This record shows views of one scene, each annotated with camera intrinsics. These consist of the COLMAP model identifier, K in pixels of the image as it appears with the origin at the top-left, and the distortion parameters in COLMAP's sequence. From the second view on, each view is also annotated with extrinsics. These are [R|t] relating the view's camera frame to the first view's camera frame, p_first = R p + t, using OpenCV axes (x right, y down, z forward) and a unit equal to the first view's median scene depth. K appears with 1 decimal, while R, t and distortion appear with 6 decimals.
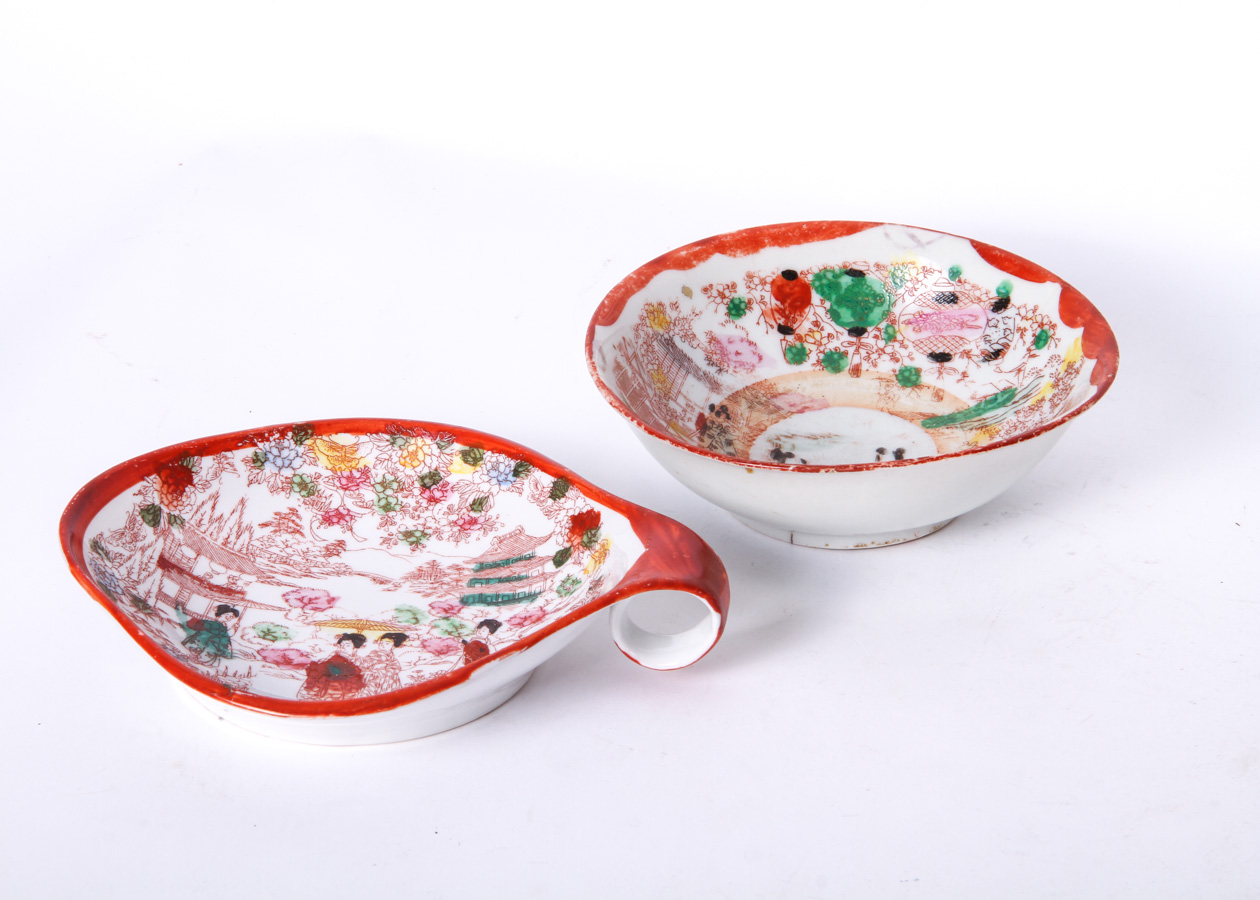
lens RADIAL K [[5917.2, 0, 591.9], [0, 5917.2, 434.9], [0, 0, 1]] dist [0.940870, 0.000000]
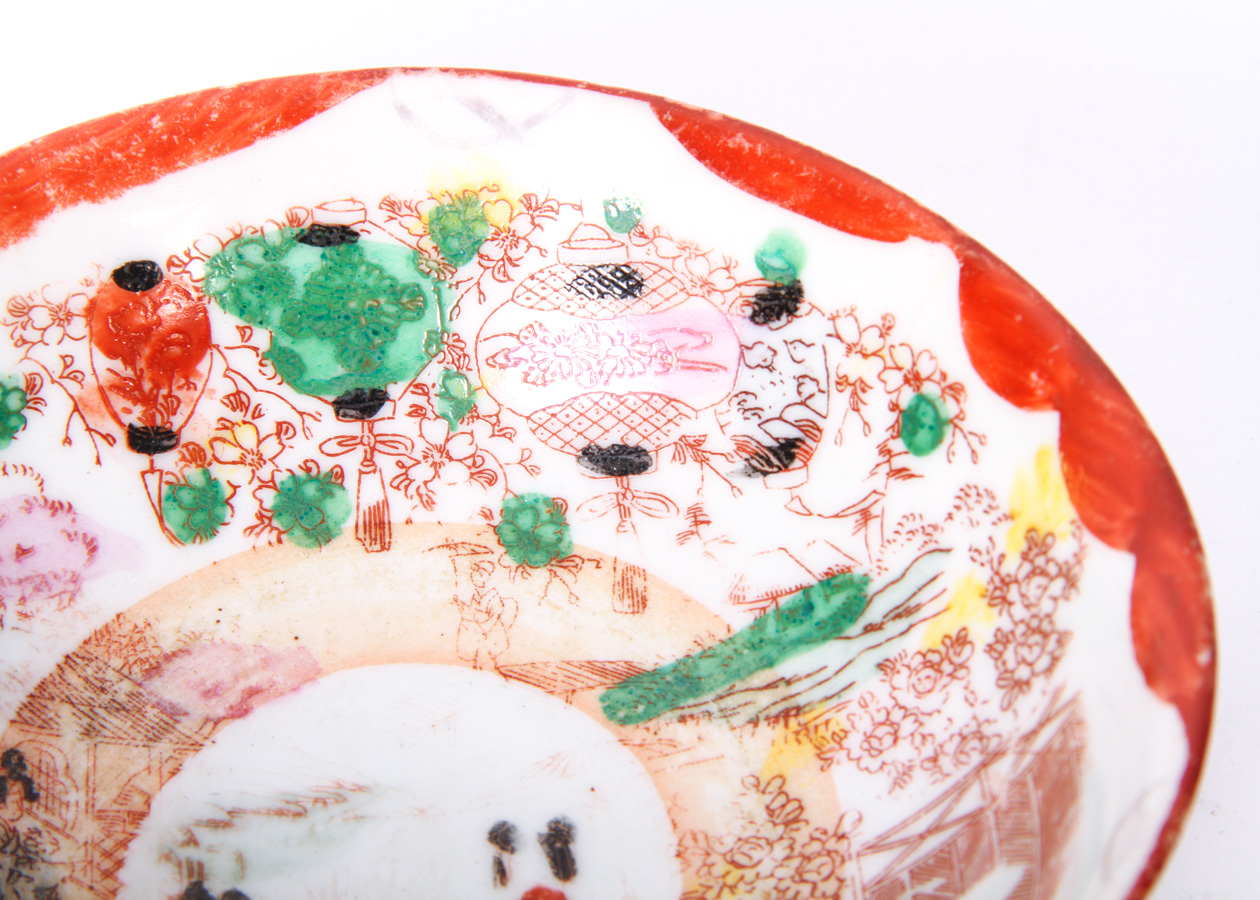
lens RADIAL K [[5788.6, 0, 632.8], [0, 5788.6, 454.1], [0, 0, 1]] dist [0.470327, 0.000000]
pose [[0.980237, -0.166868, 0.106257, 0.024475], [0.125191, 0.939134, 0.319928, -0.120052], [-0.153176, -0.300303, 0.941464, 0.689653]]
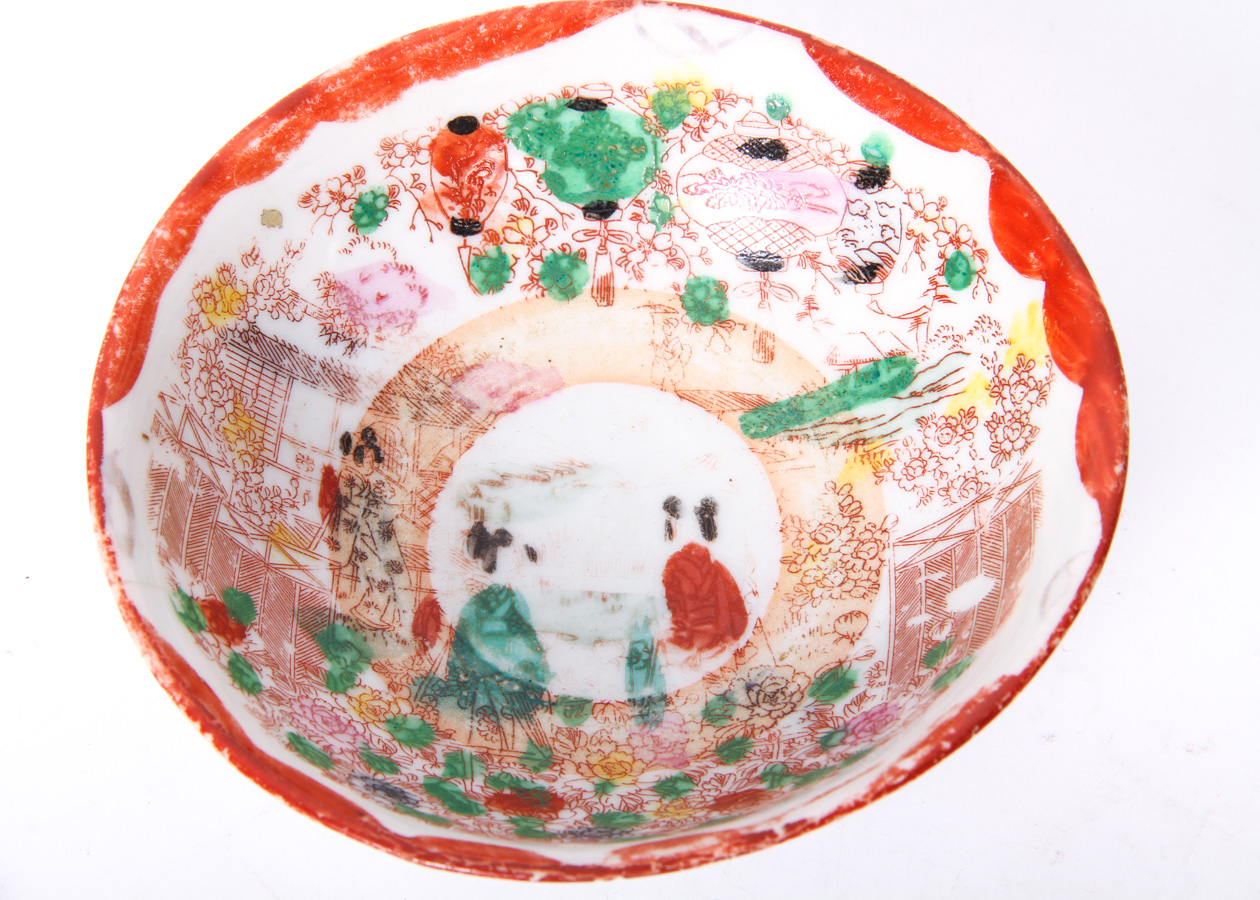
lens RADIAL K [[4973.6, 0, 656.2], [0, 4973.6, 433.2], [0, 0, 1]] dist [1.179566, 0.000000]
pose [[0.991908, -0.110621, 0.062295, 0.019987], [0.064894, 0.863525, 0.500114, -0.224057], [-0.109116, -0.492024, 0.863716, 0.610861]]
